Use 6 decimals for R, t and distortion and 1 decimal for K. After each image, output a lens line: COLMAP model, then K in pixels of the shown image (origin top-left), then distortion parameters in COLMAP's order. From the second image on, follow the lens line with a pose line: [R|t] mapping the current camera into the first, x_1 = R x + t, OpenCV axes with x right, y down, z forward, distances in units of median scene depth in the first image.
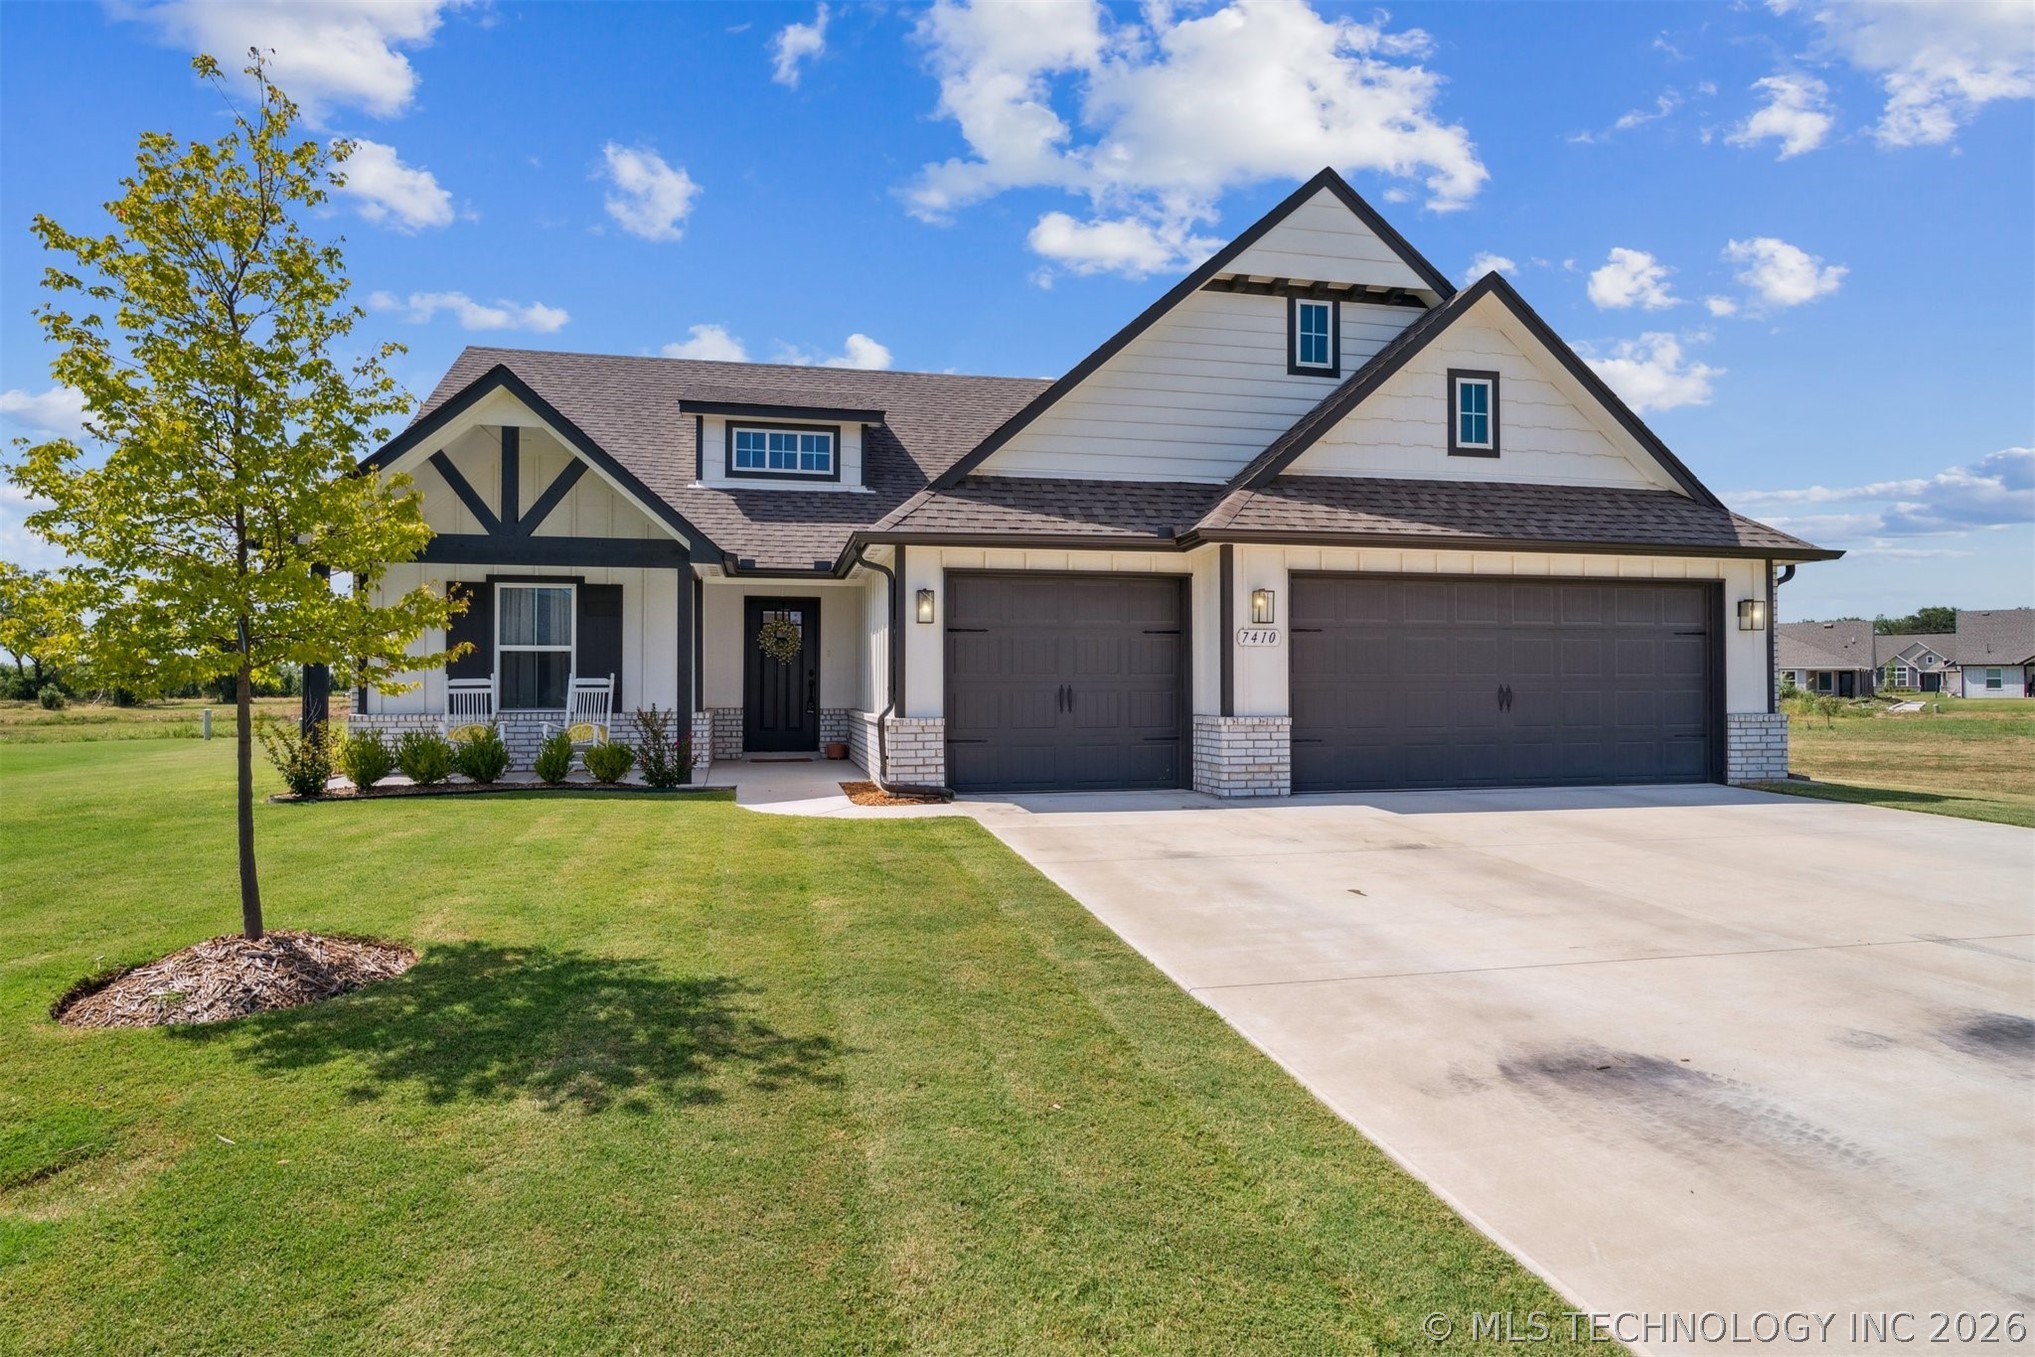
lens RADIAL K [[1097.3, 0, 1003.2], [0, 1097.3, 669.9], [0, 0, 1]] dist [-0.000535, -0.000476]
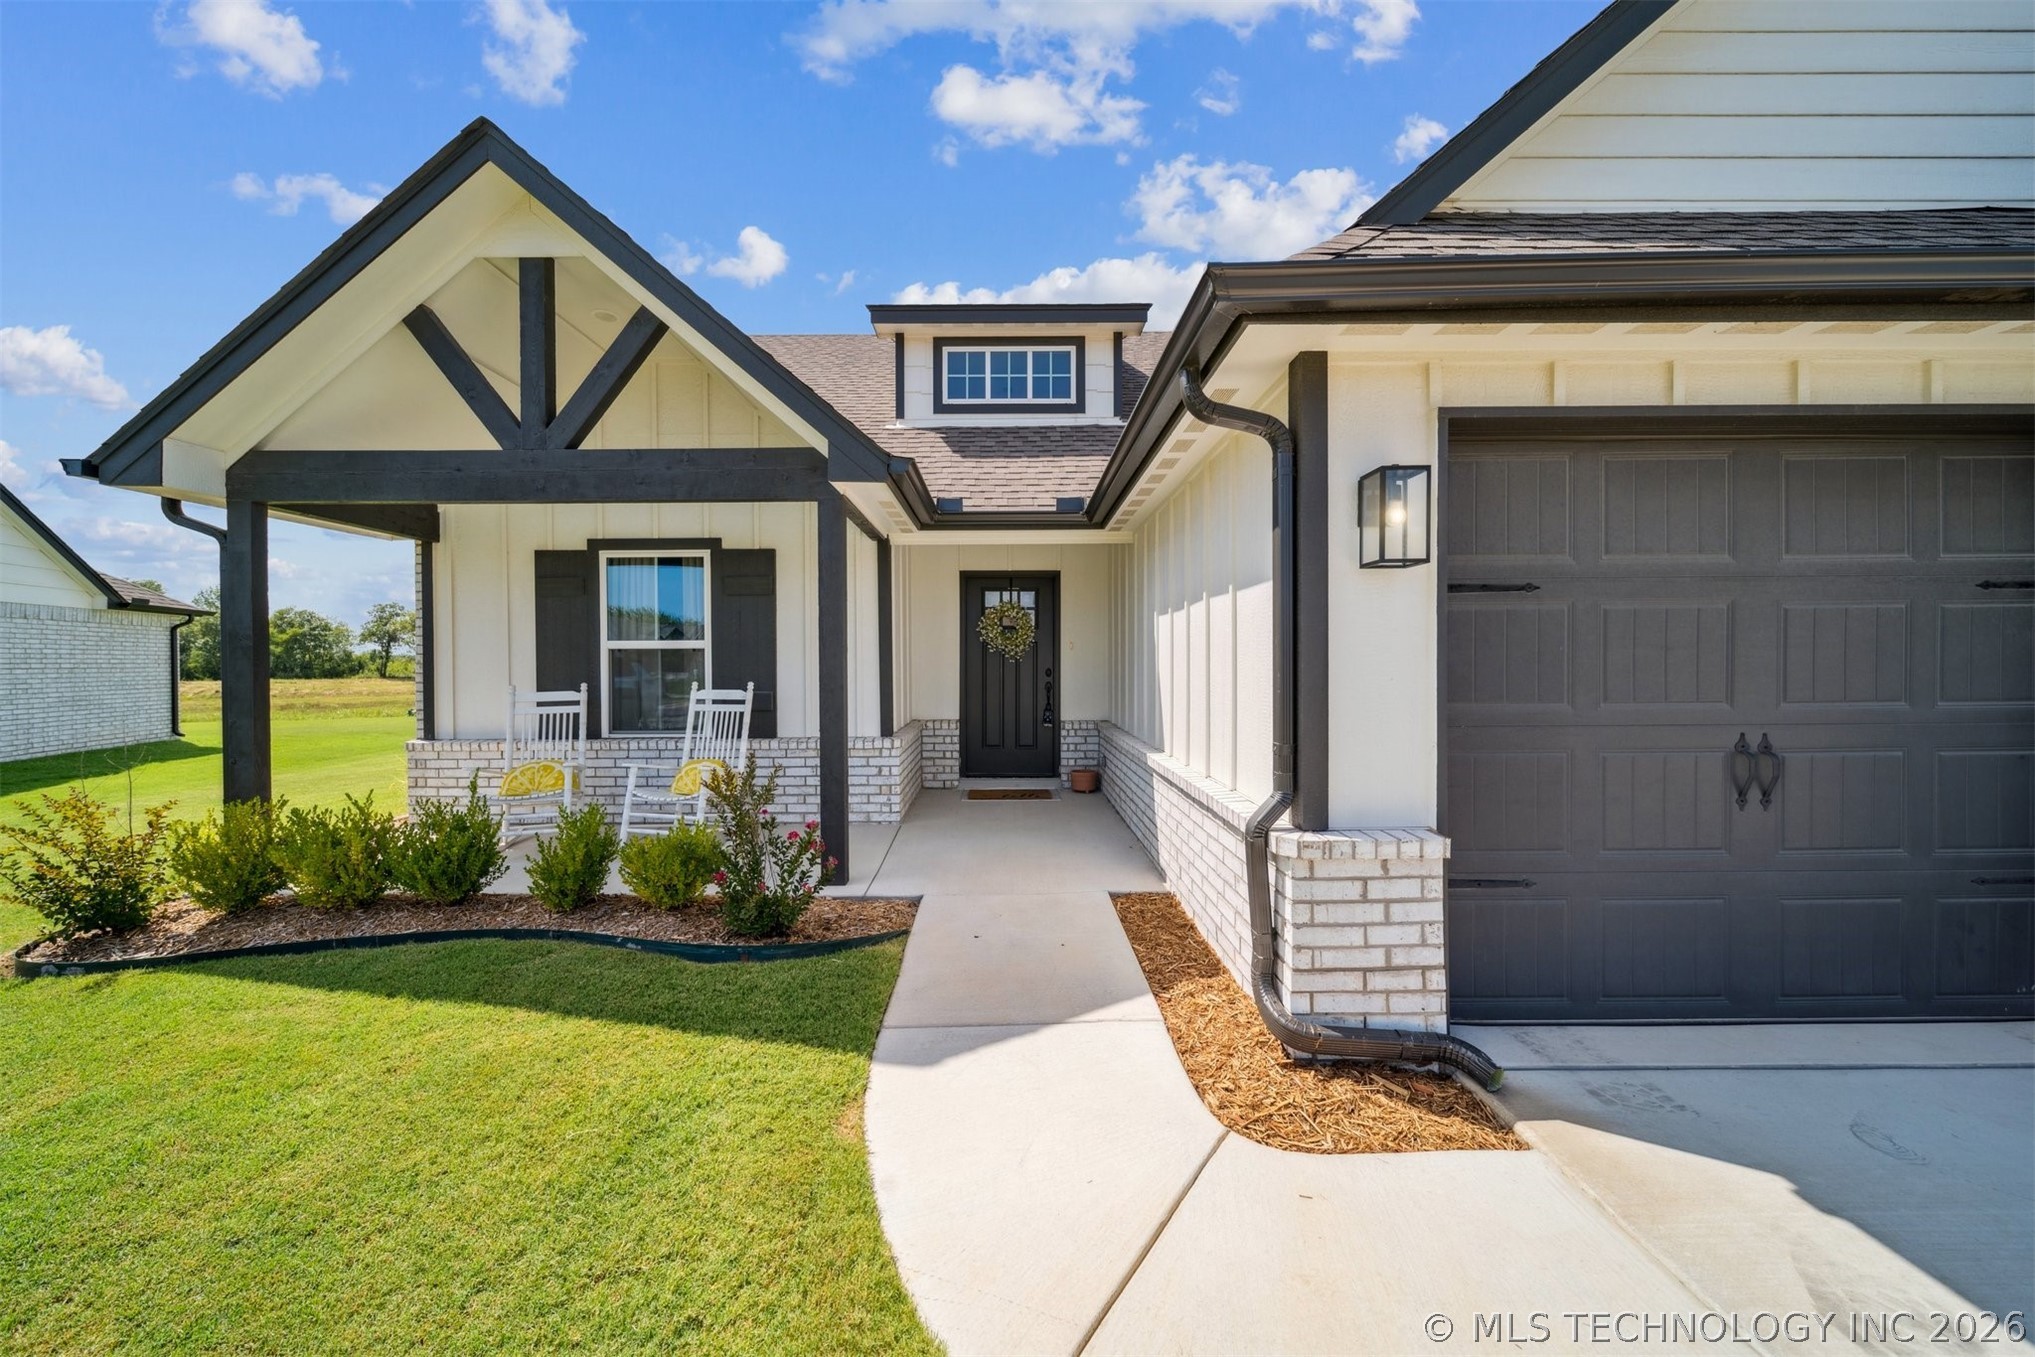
lens RADIAL K [[714.9, 0, 1008.9], [0, 714.9, 665.9], [0, 0, 1]] dist [0.001781, -0.000408]
pose [[0.977349, -0.004661, -0.211582, -0.127727], [0.008715, 0.999796, 0.018232, -0.014223], [0.211454, -0.019662, 0.977190, 0.674104]]
